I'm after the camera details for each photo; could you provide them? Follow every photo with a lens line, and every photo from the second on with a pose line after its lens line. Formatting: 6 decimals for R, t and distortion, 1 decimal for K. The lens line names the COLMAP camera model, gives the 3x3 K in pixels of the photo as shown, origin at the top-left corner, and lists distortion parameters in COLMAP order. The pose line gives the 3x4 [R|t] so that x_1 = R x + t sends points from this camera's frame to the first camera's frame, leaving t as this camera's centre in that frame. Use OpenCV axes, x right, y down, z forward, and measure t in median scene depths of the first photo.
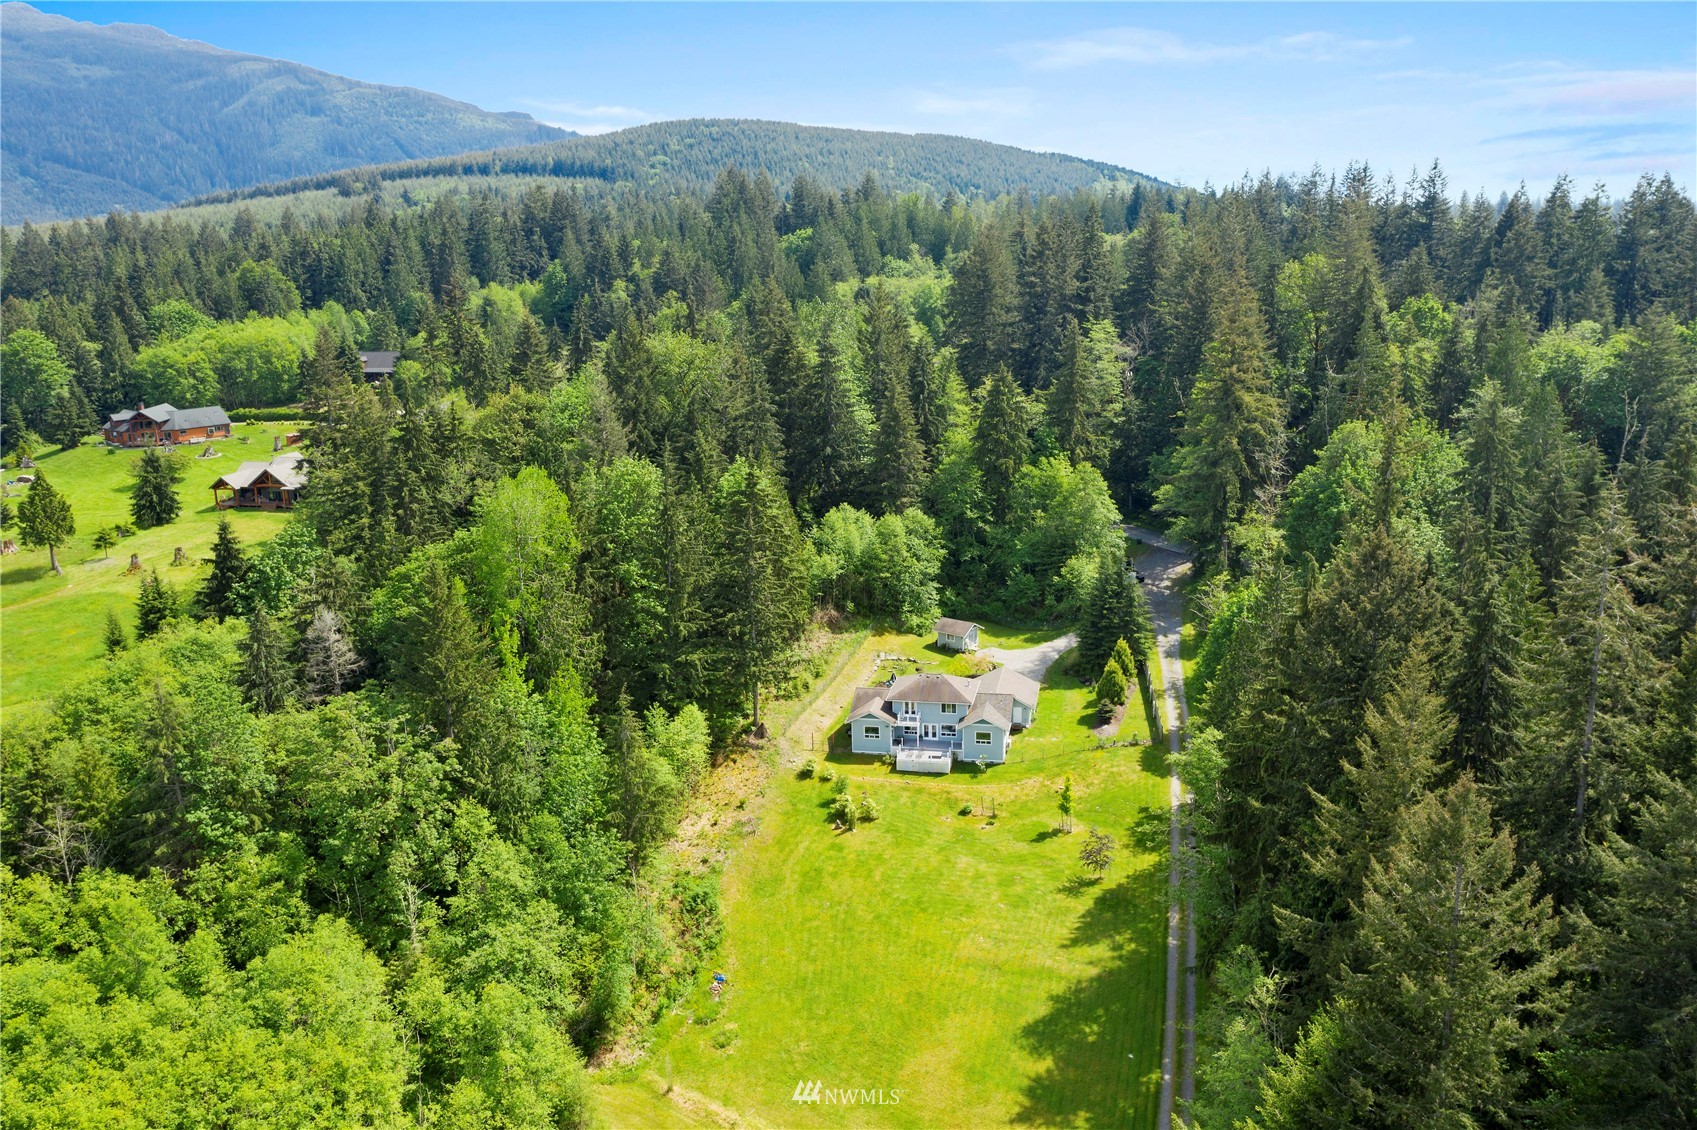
lens RADIAL K [[1334.8, 0, 848.5], [0, 1334.8, 565.0], [0, 0, 1]] dist [-0.006863, -0.003633]
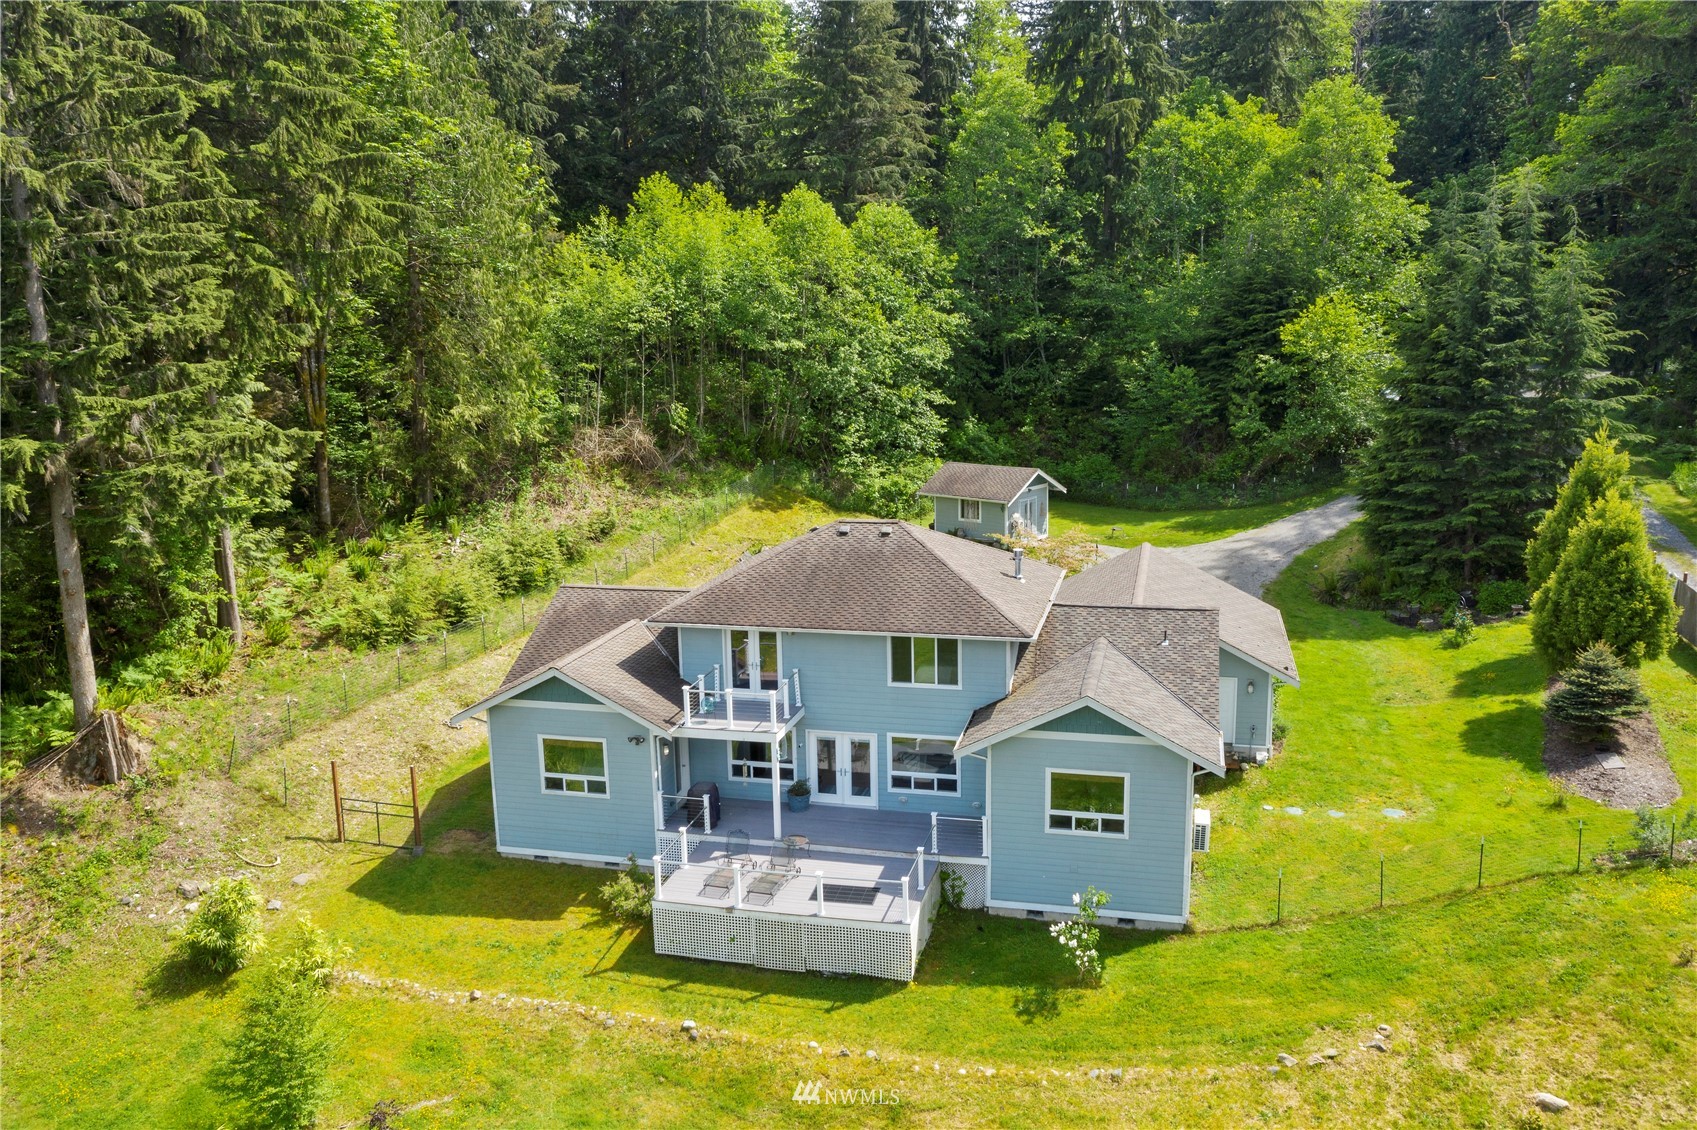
lens RADIAL K [[1334.8, 0, 848.5], [0, 1334.8, 565.0], [0, 0, 1]] dist [-0.006863, -0.003633]
pose [[0.999029, 0.013139, -0.042044, 0.071323], [-0.014865, 0.999048, -0.041005, 0.100279], [0.041465, 0.041590, 0.998274, 0.778071]]
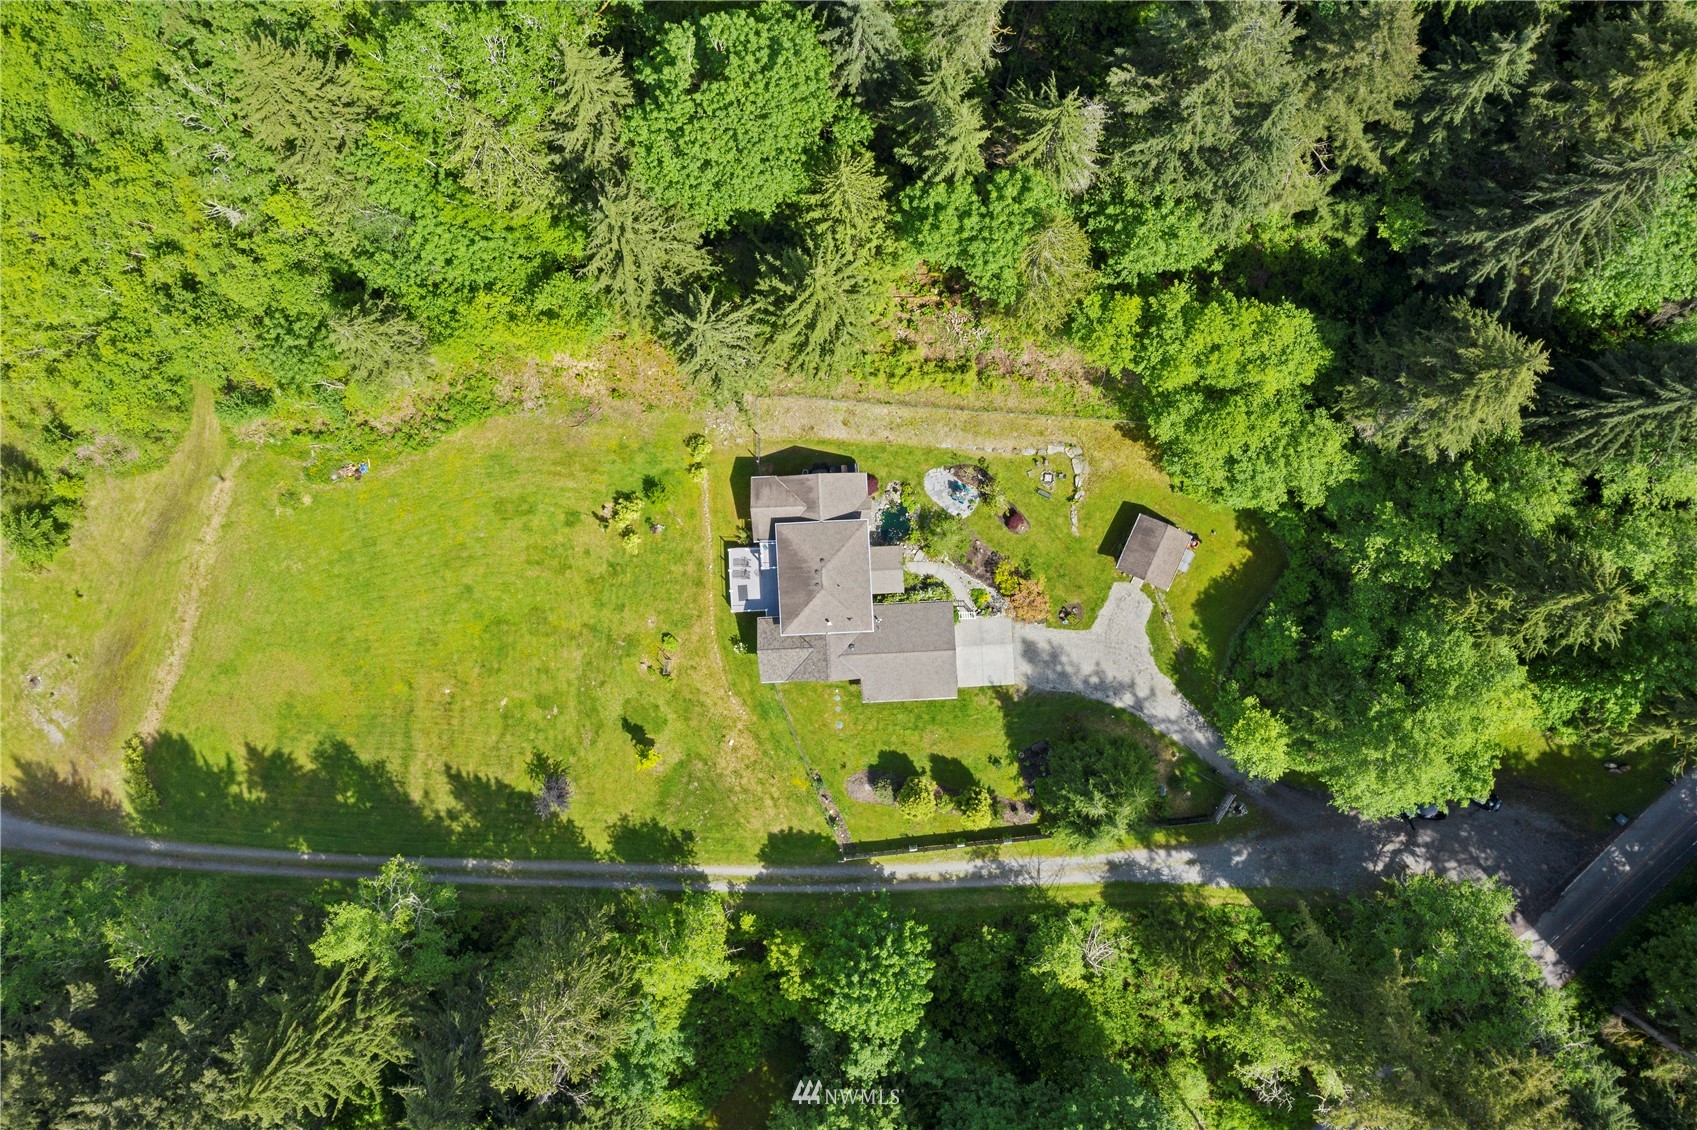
lens RADIAL K [[1334.8, 0, 848.5], [0, 1334.8, 565.0], [0, 0, 1]] dist [-0.006863, -0.003633]
pose [[0.258852, 0.962247, 0.084116, -0.005637], [-0.193435, -0.033679, 0.980535, -0.654189], [0.946350, -0.270084, 0.177415, 0.890015]]
